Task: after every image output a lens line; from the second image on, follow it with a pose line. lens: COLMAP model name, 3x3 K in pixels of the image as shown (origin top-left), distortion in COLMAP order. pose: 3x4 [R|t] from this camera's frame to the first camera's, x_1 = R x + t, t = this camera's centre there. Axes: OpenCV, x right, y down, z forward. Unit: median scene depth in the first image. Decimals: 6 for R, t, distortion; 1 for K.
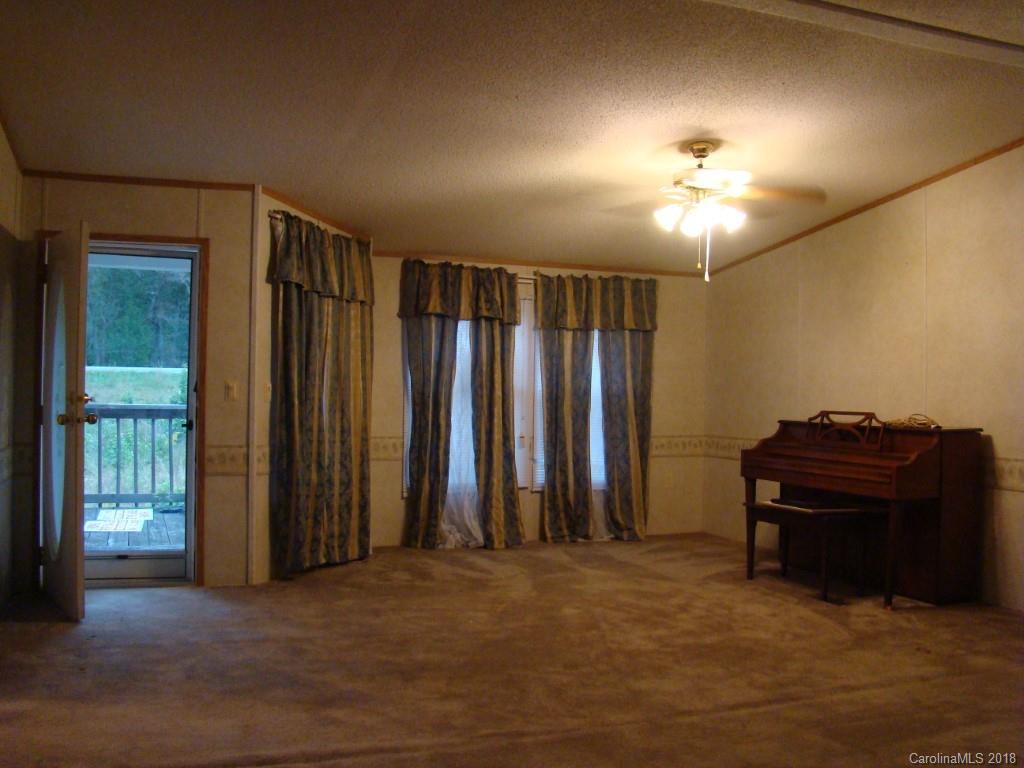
lens RADIAL K [[970.0, 0, 511.3], [0, 970.0, 389.7], [0, 0, 1]] dist [-0.169266, 0.105391]
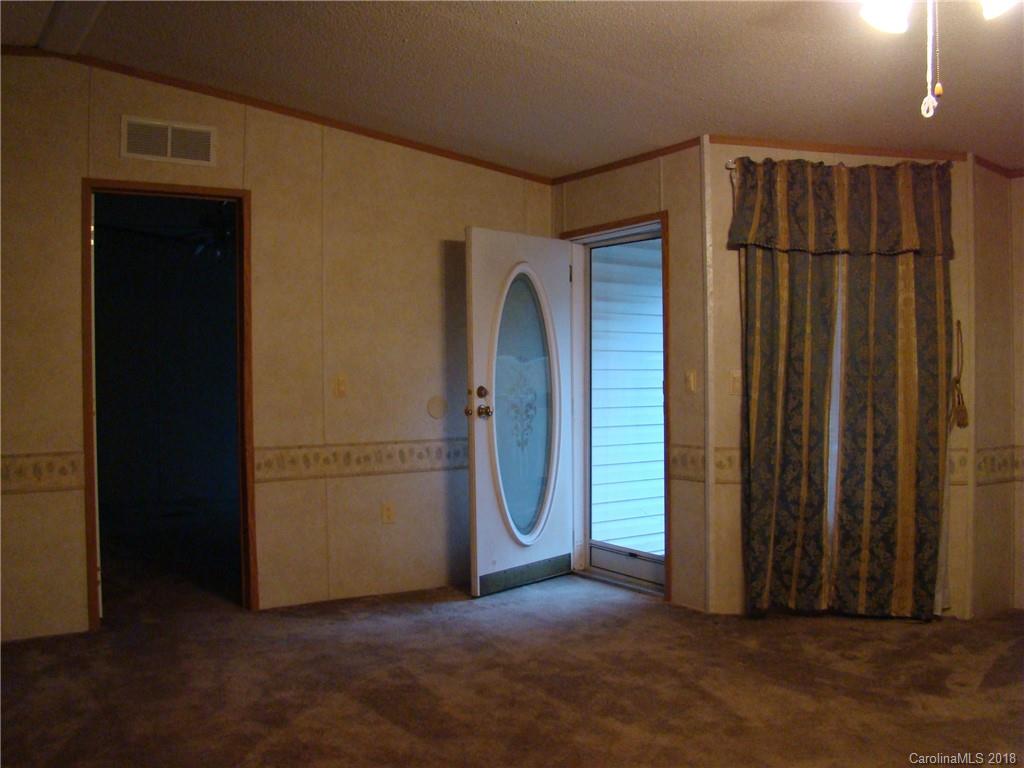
lens RADIAL K [[970.0, 0, 511.3], [0, 970.0, 389.7], [0, 0, 1]] dist [-0.169266, 0.105391]
pose [[0.219579, -0.004514, -0.975584, 0.448462], [0.011393, 0.999933, -0.002063, 0.006970], [0.975528, -0.010662, 0.219616, 0.567850]]
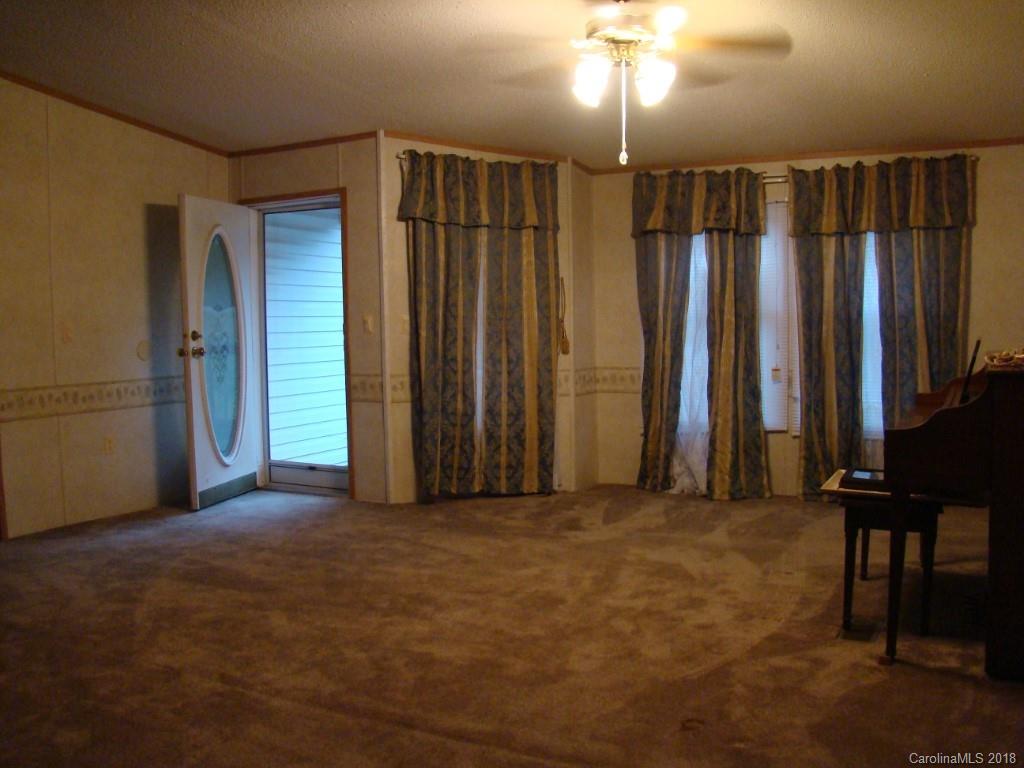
lens RADIAL K [[970.0, 0, 511.3], [0, 970.0, 389.7], [0, 0, 1]] dist [-0.169266, 0.105391]
pose [[0.663723, 0.024736, -0.747570, 0.556435], [0.028090, 0.997924, 0.057958, 0.014144], [0.747451, -0.059467, 0.661650, 0.338787]]
